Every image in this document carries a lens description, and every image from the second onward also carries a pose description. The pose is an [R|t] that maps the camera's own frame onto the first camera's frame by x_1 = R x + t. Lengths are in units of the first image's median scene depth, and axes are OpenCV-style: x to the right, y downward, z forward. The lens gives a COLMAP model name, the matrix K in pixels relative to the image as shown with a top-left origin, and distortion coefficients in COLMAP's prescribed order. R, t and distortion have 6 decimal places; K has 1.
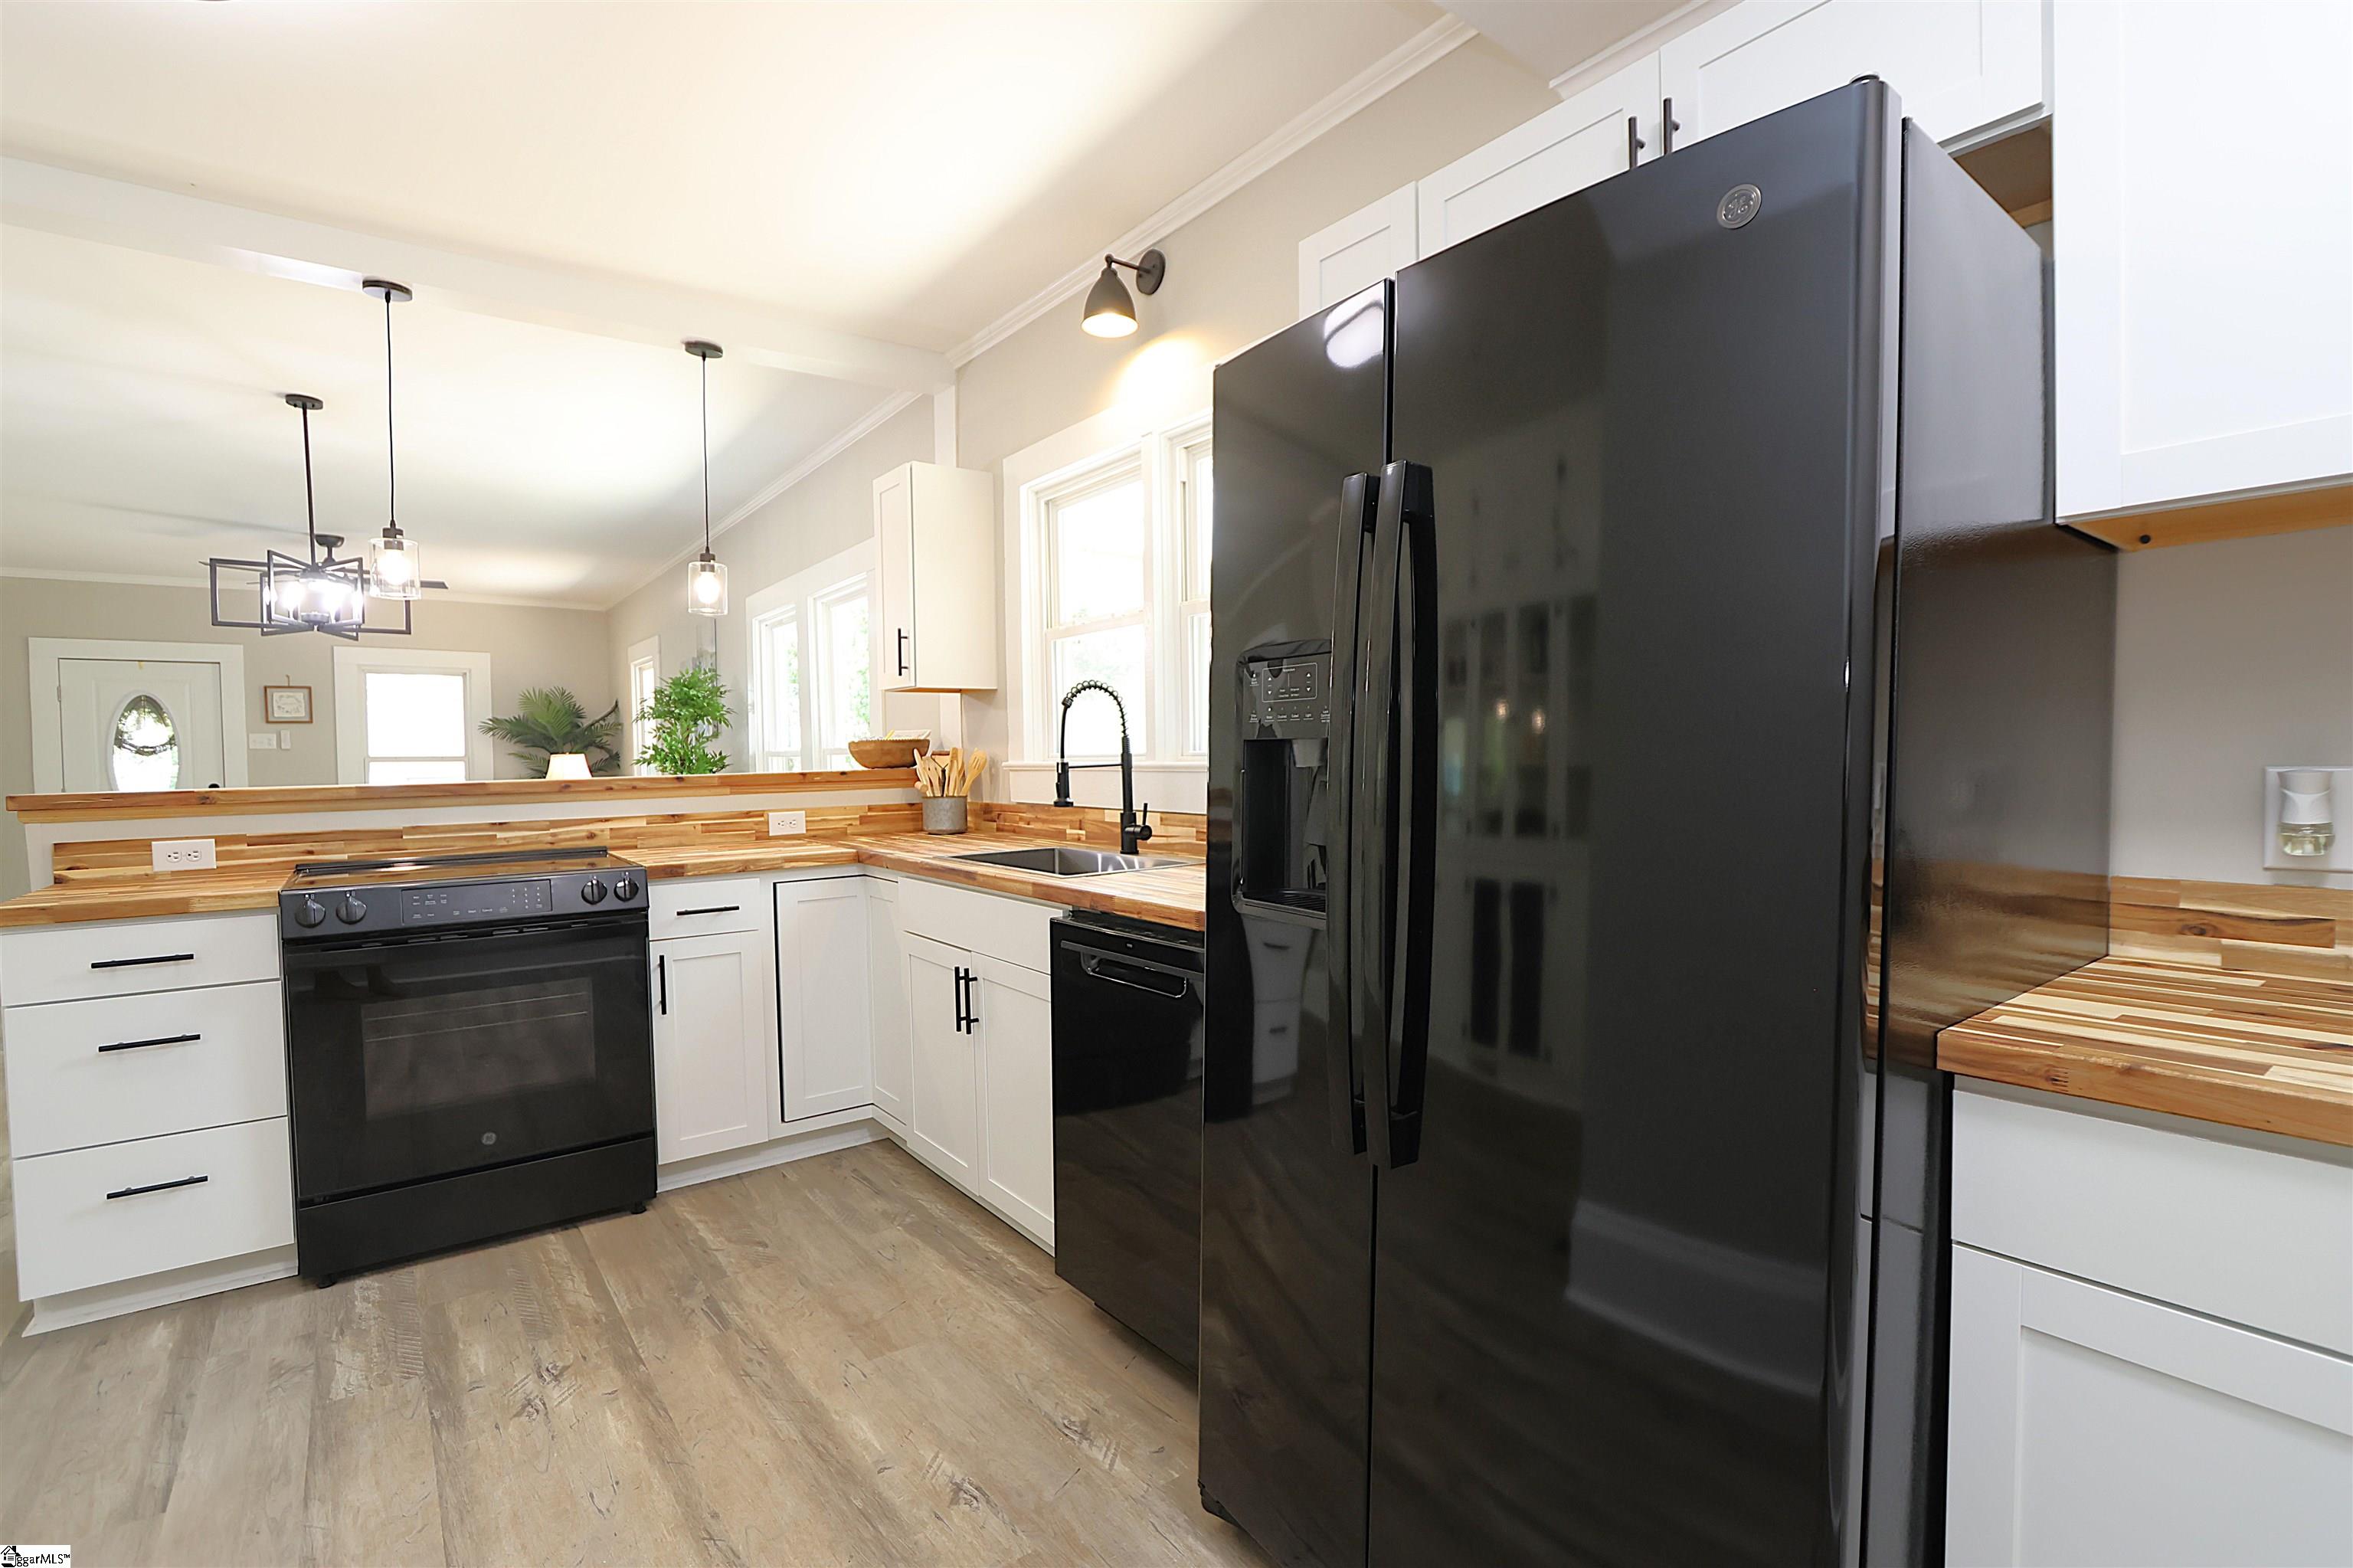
lens RADIAL K [[1077.5, 0, 1190.7], [0, 1077.5, 790.9], [0, 0, 1]] dist [-0.019534, 0.003712]
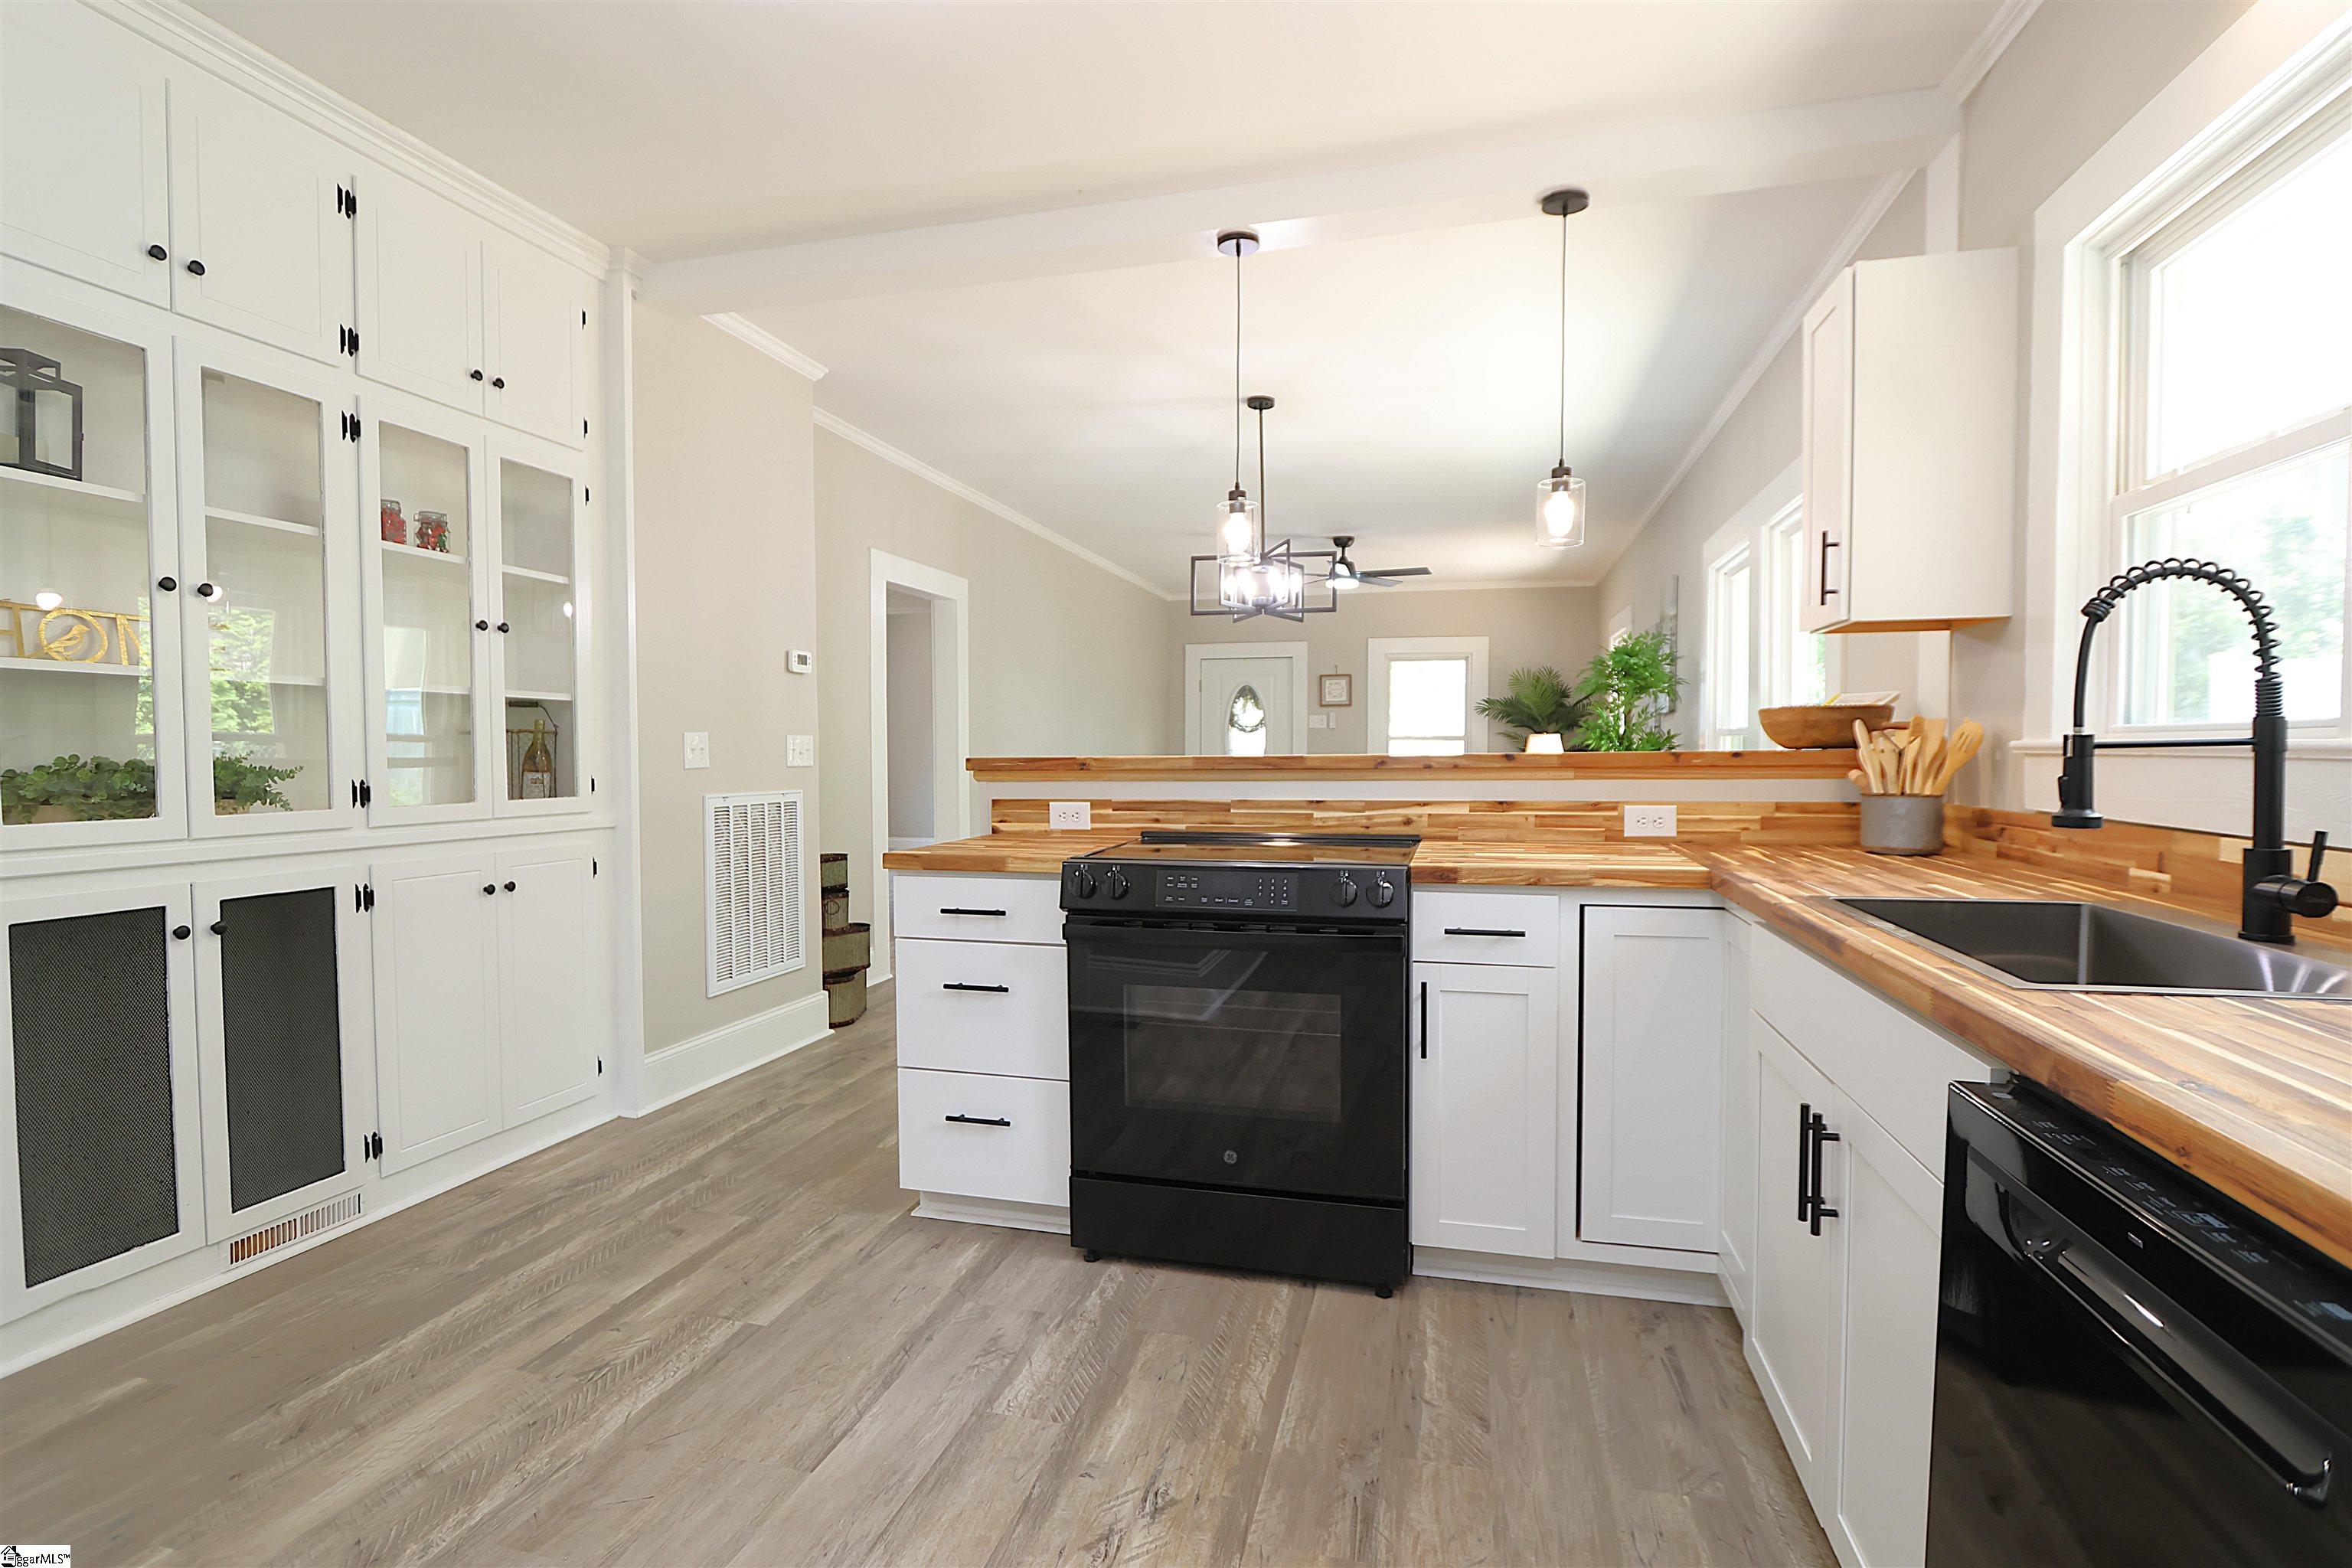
lens RADIAL K [[1099.3, 0, 1187.9], [0, 1099.3, 795.5], [0, 0, 1]] dist [-0.018086, 0.003384]
pose [[0.618459, 0.046861, -0.784419, 0.016440], [-0.033452, 0.998885, 0.033298, -0.002102], [0.785105, 0.005647, 0.619337, 0.353799]]
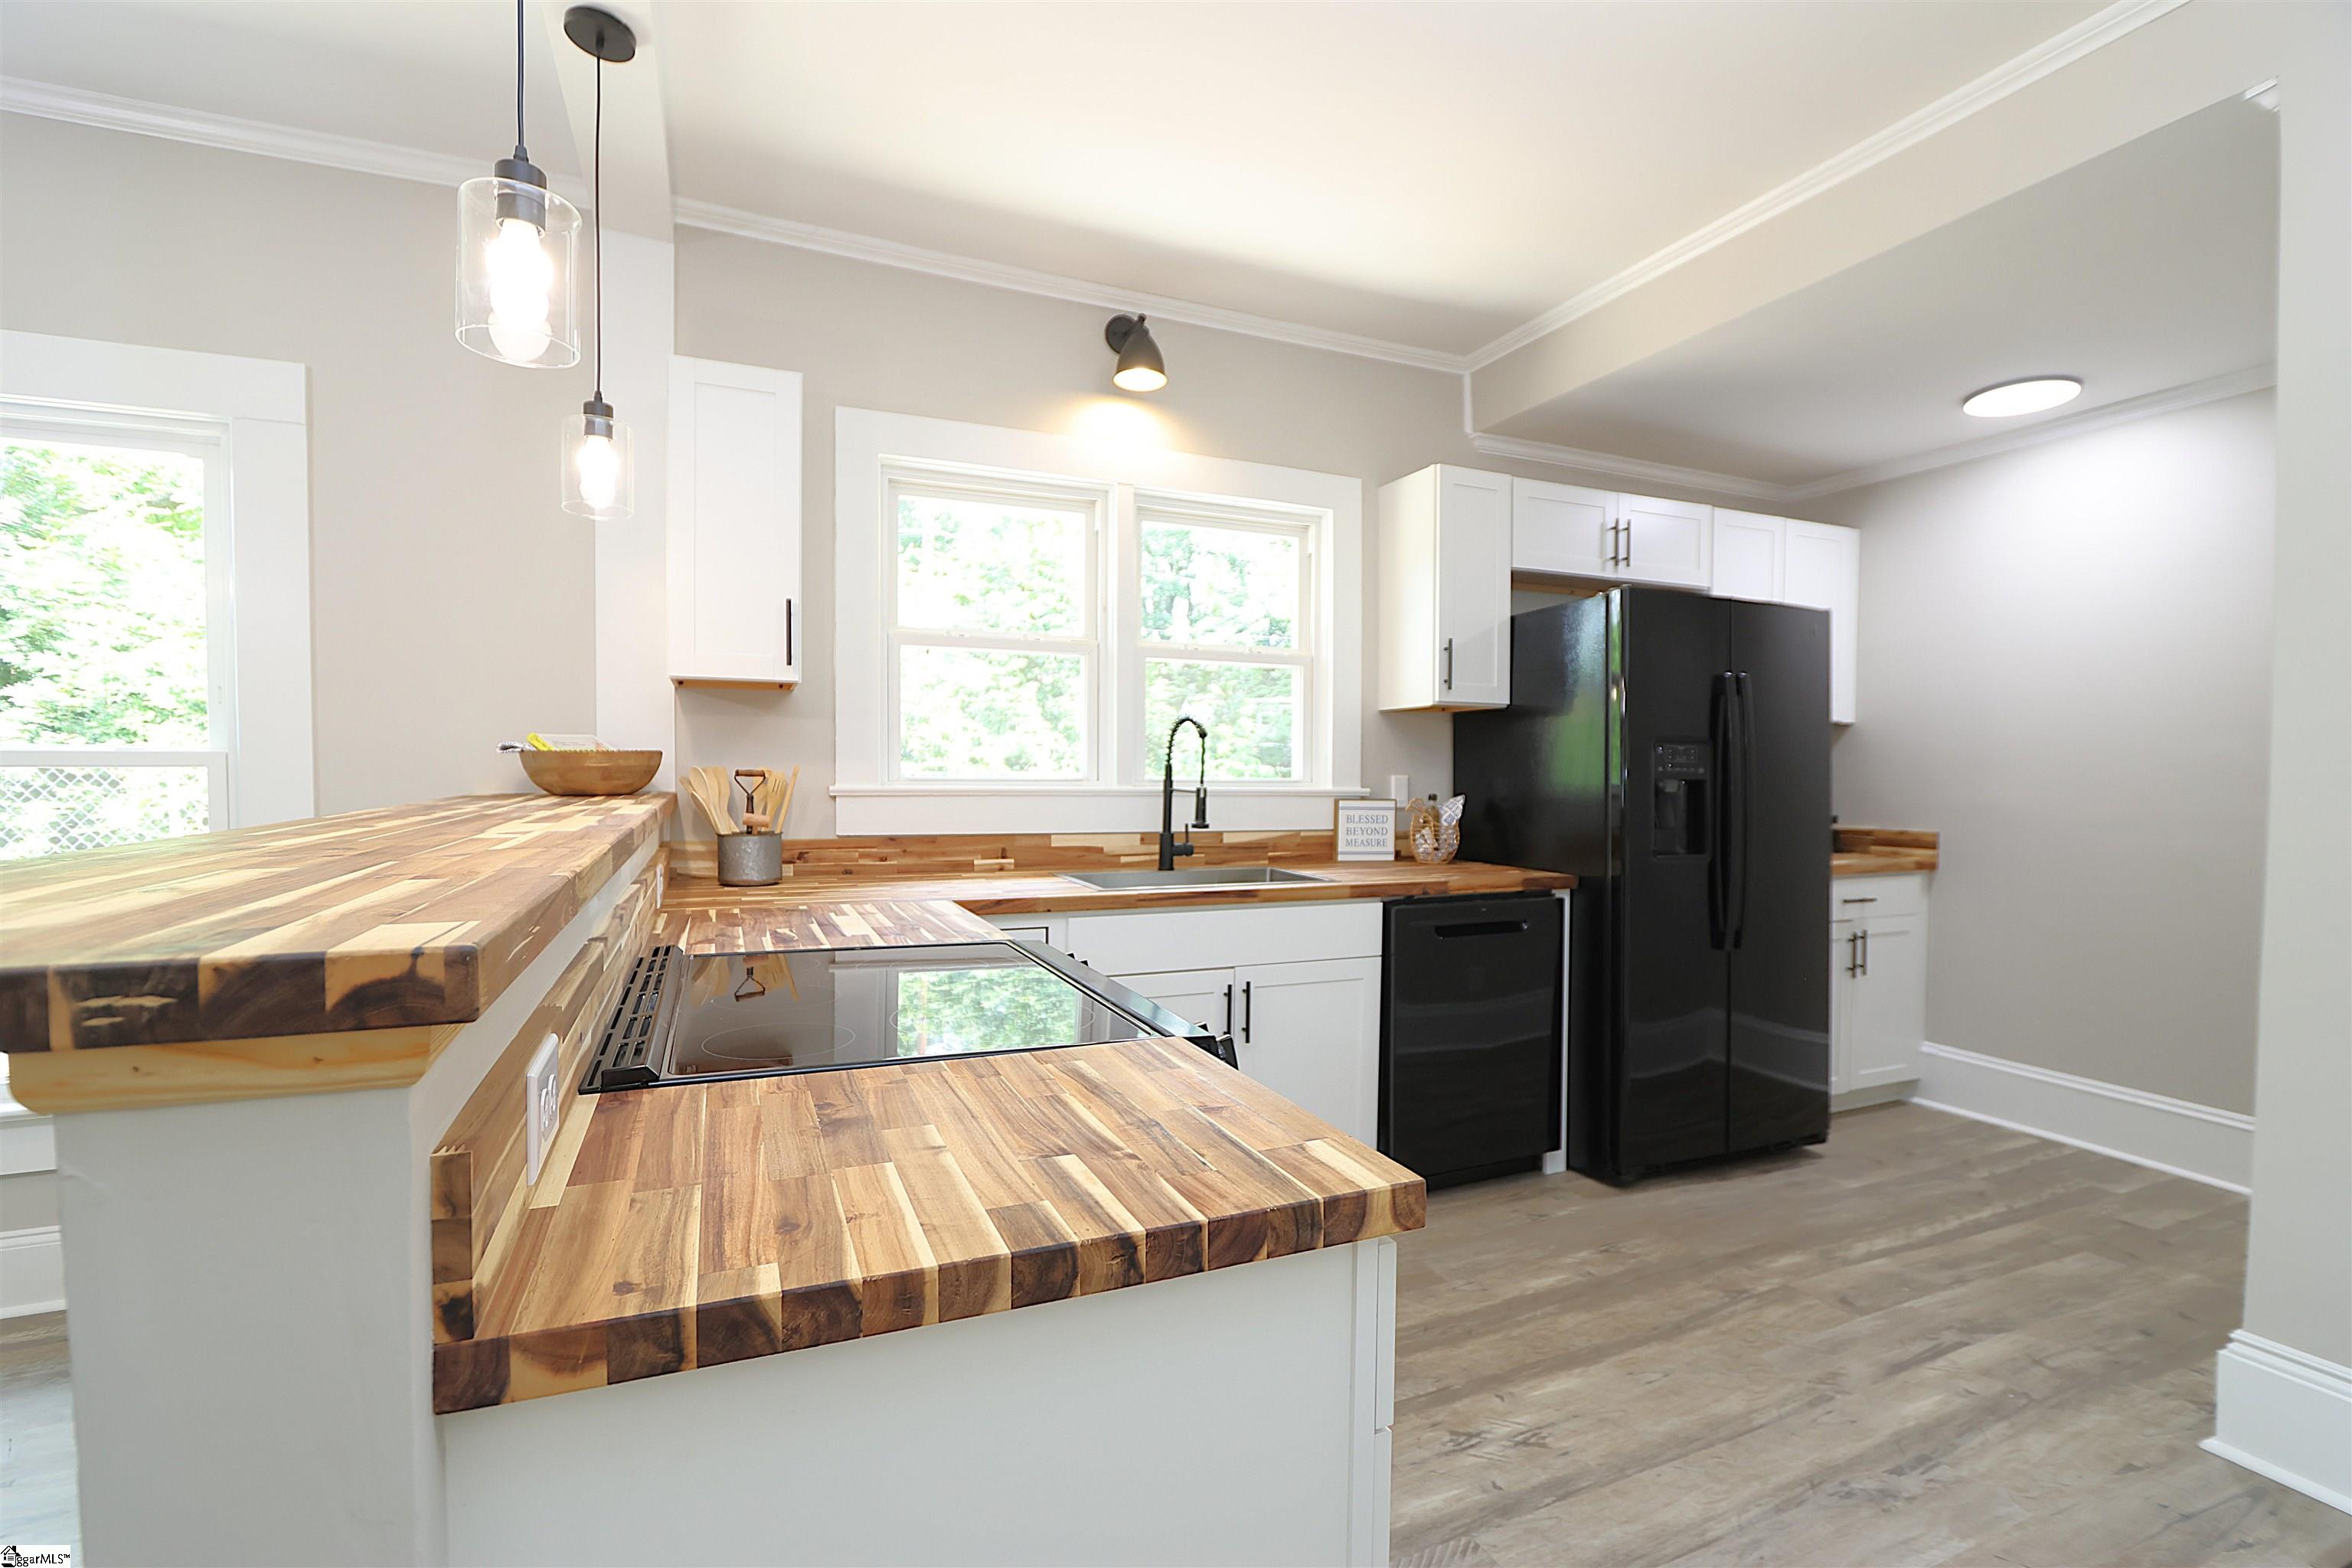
lens RADIAL K [[1077.0, 0, 1171.6], [0, 1077.0, 804.4], [0, 0, 1]] dist [-0.019534, 0.003712]
pose [[0.245513, -0.012588, 0.969312, -1.076436], [0.021894, 0.999733, 0.007438, -0.017129], [-0.969146, 0.019396, 0.245723, 0.692917]]
